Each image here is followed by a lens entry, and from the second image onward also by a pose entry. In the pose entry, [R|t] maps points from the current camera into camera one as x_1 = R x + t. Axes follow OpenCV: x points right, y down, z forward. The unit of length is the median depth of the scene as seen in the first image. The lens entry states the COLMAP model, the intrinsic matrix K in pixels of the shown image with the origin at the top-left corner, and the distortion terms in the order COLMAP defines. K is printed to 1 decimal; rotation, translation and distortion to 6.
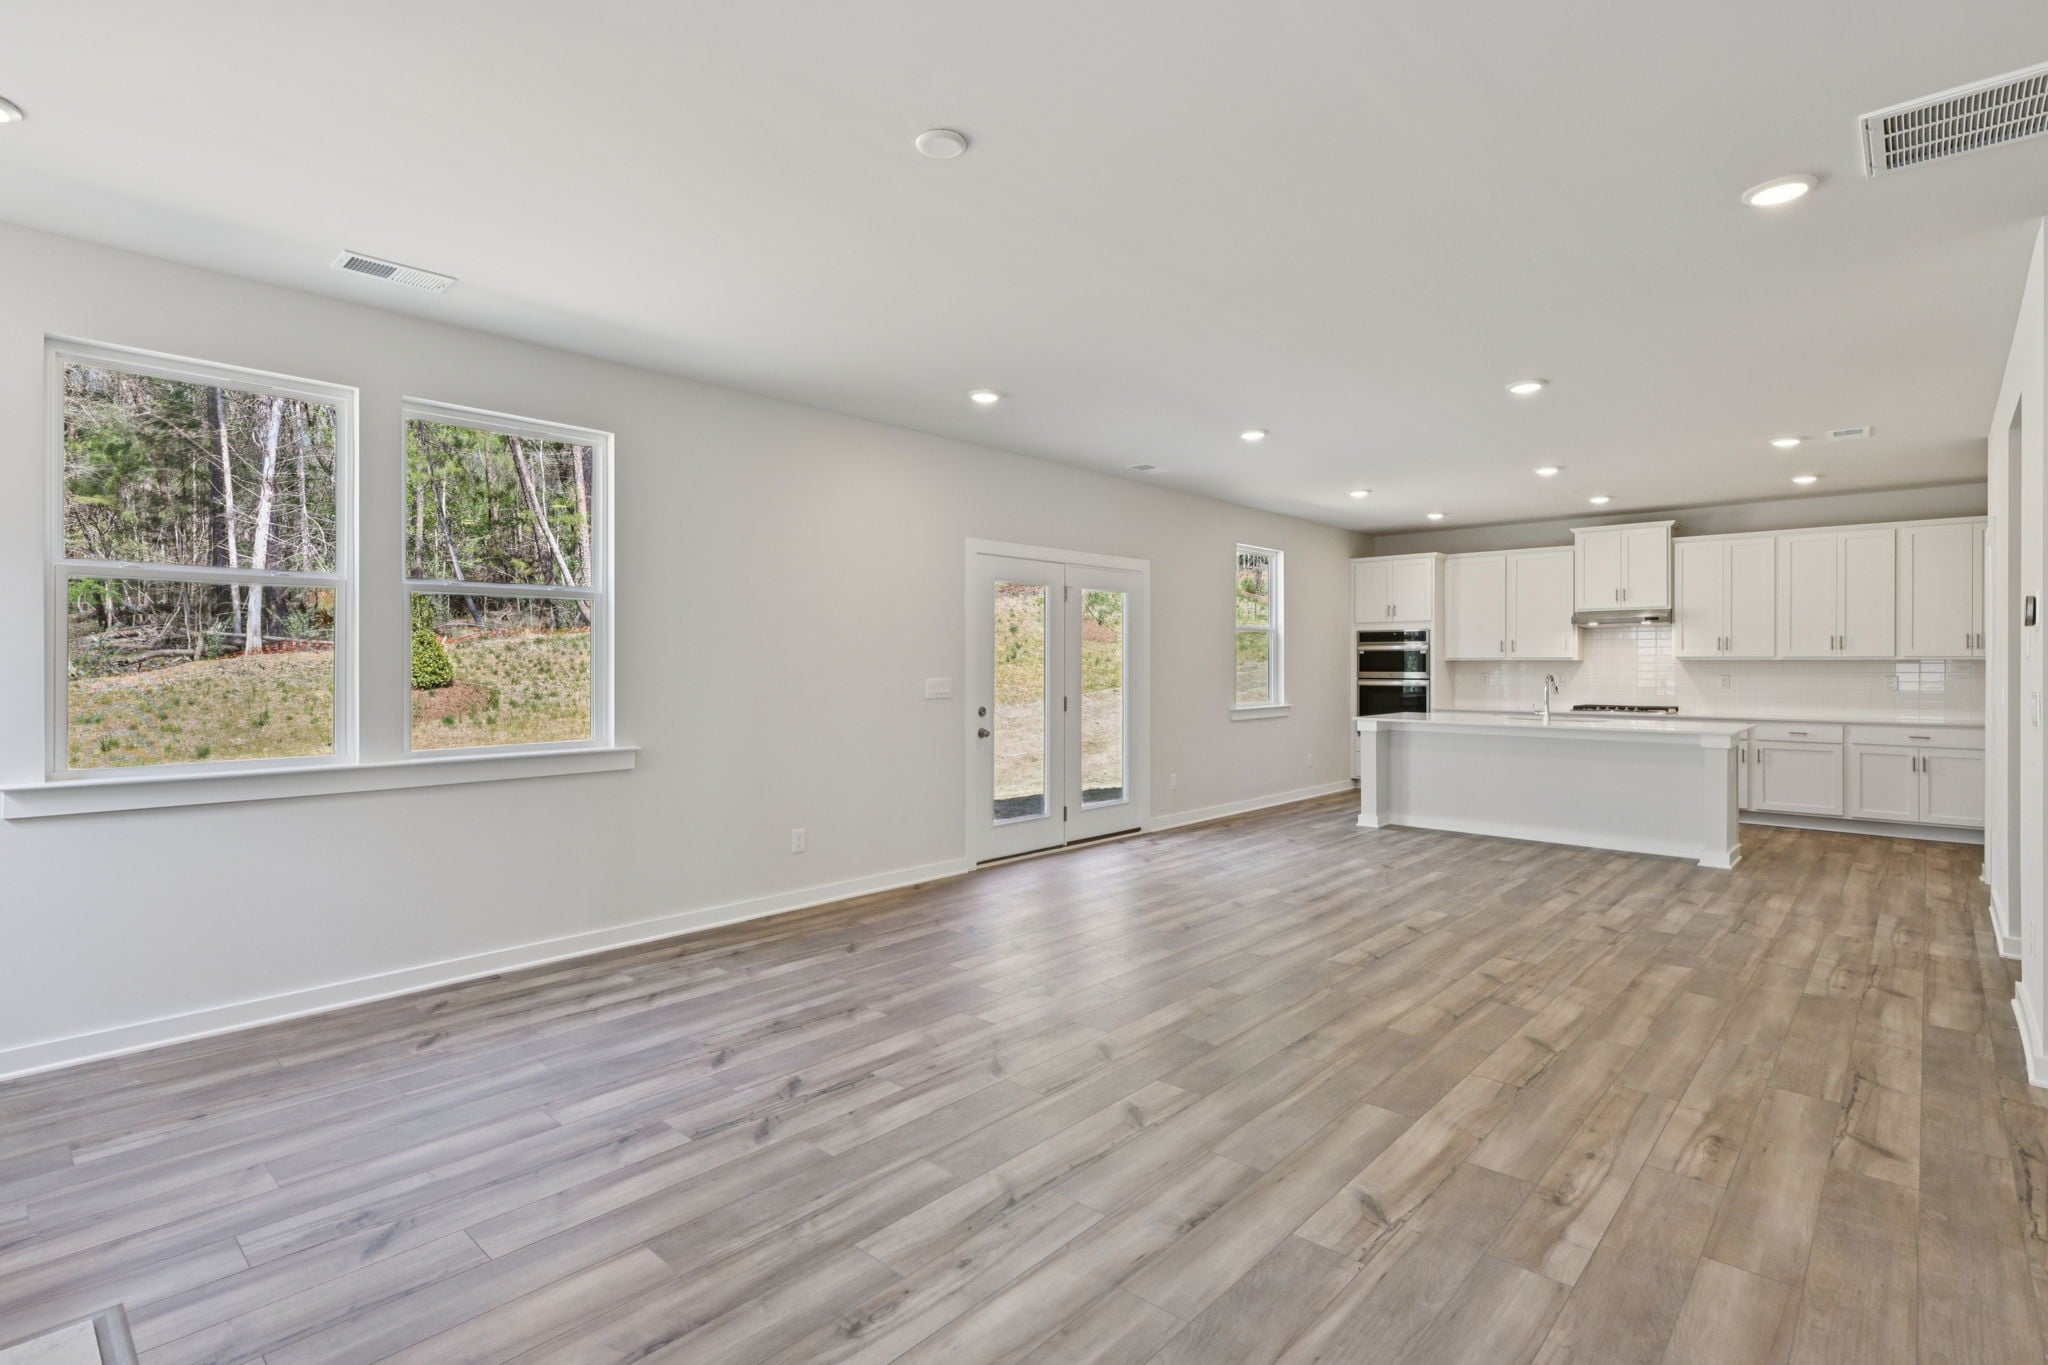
lens RADIAL K [[983.6, 0, 1013.6], [0, 983.6, 662.9], [0, 0, 1]] dist [-0.000515, 0.000303]
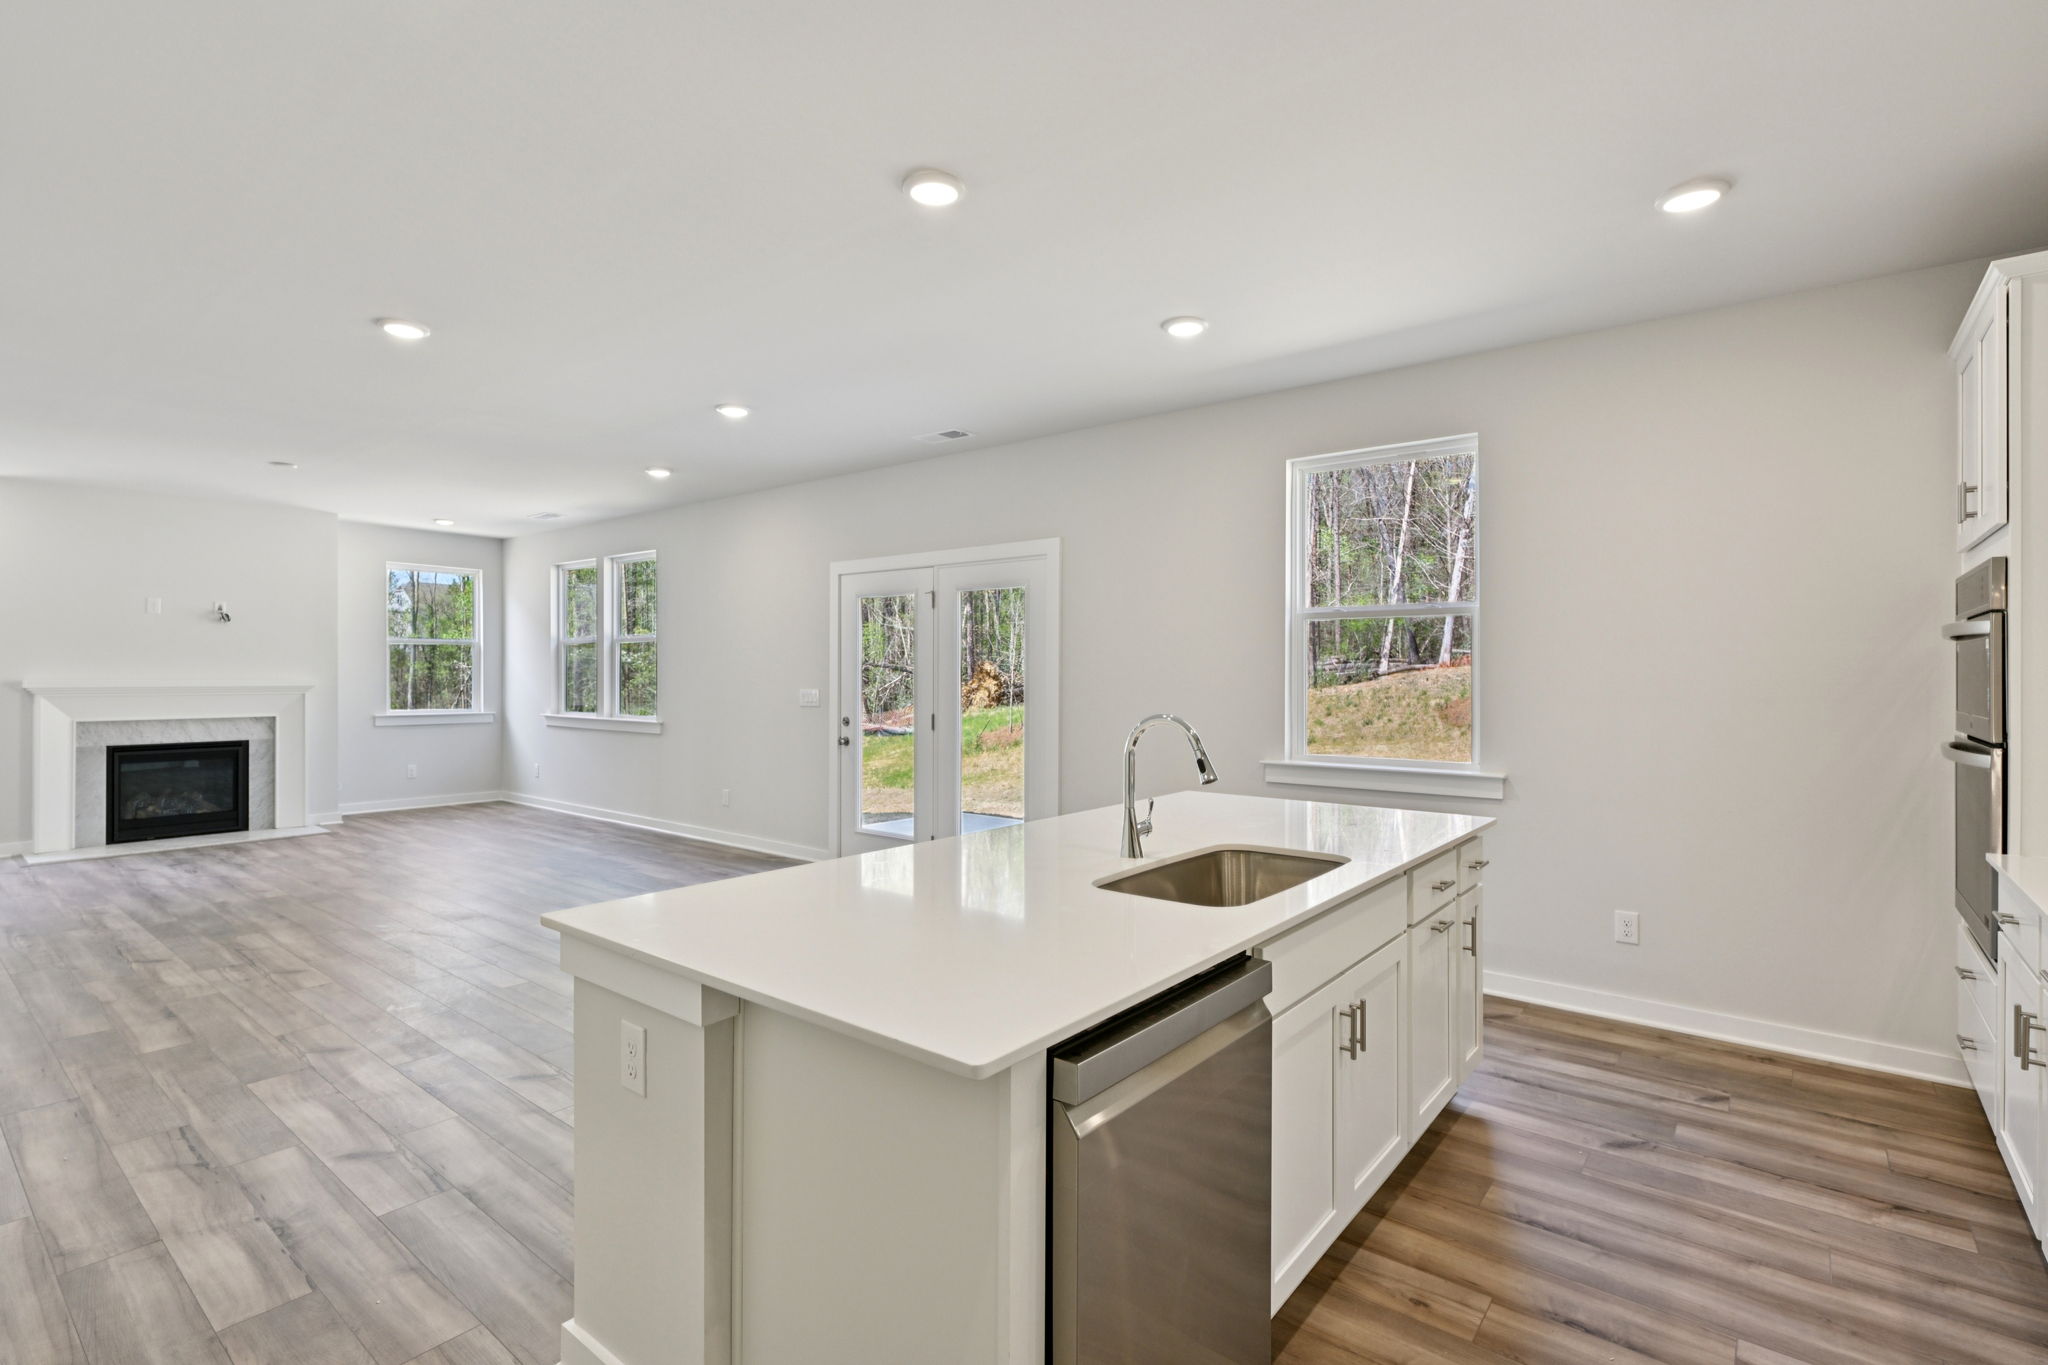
lens RADIAL K [[983.6, 0, 1026.5], [0, 983.6, 665.1], [0, 0, 1]] dist [-0.000515, 0.000303]
pose [[0.072346, -0.011607, -0.997312, 0.897383], [-0.006615, 0.999905, -0.012117, -0.000056], [0.997358, 0.007474, 0.072262, 0.961379]]
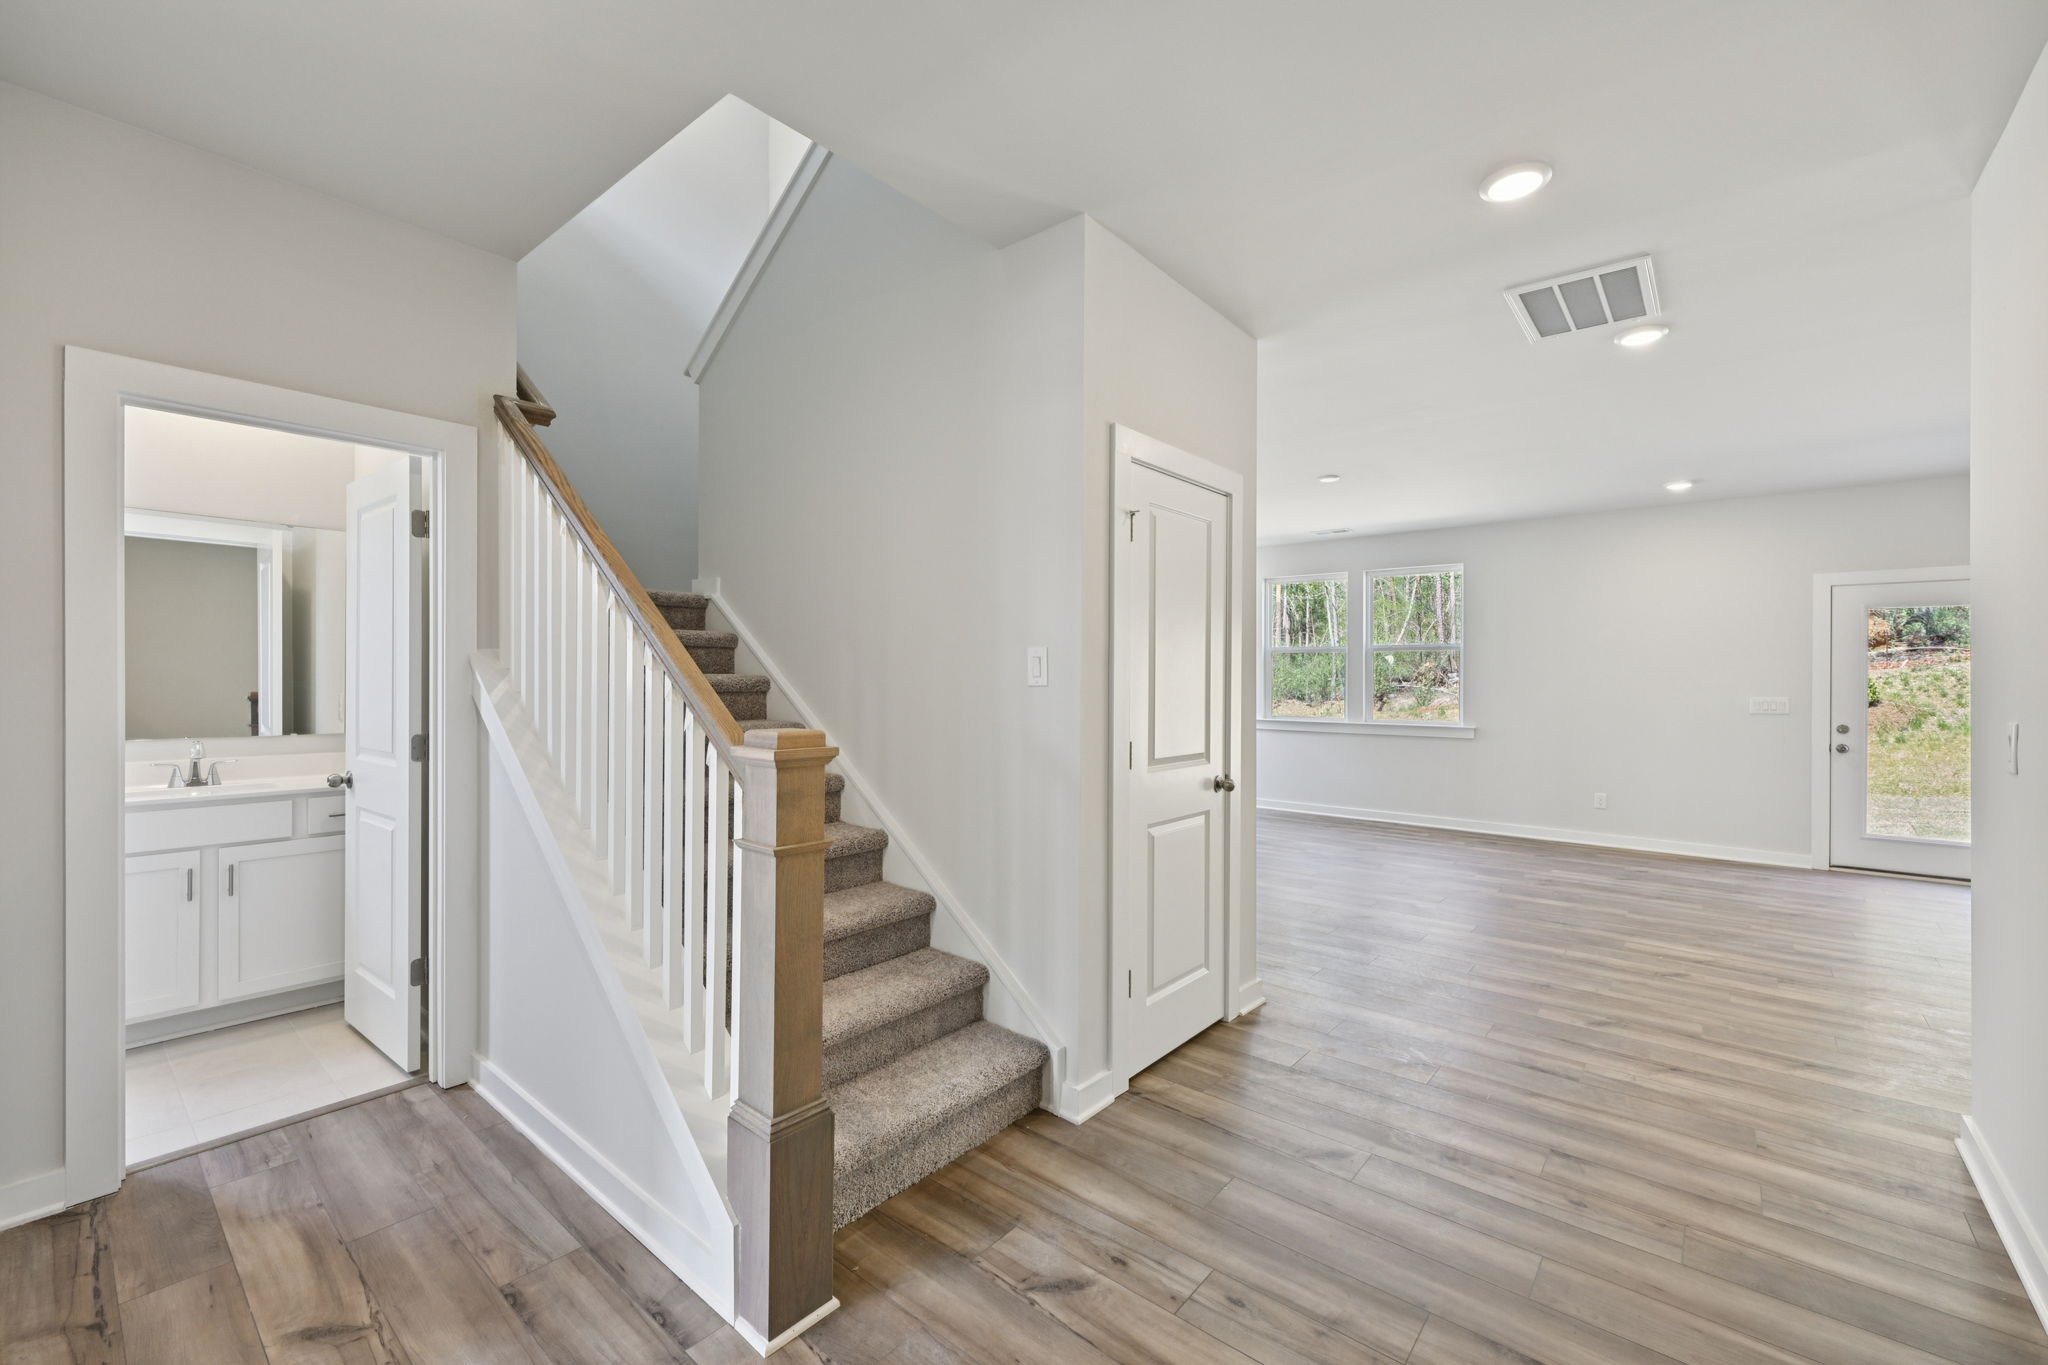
lens RADIAL K [[836.7, 0, 1024.9], [0, 836.7, 682.2], [0, 0, 1]] dist [-0.000939, -0.000103]
pose [[0.049761, 0.003881, -0.998754, 0.735145], [-0.005568, 0.999978, 0.003608, -0.001042], [0.998746, 0.005381, 0.049782, 0.035043]]
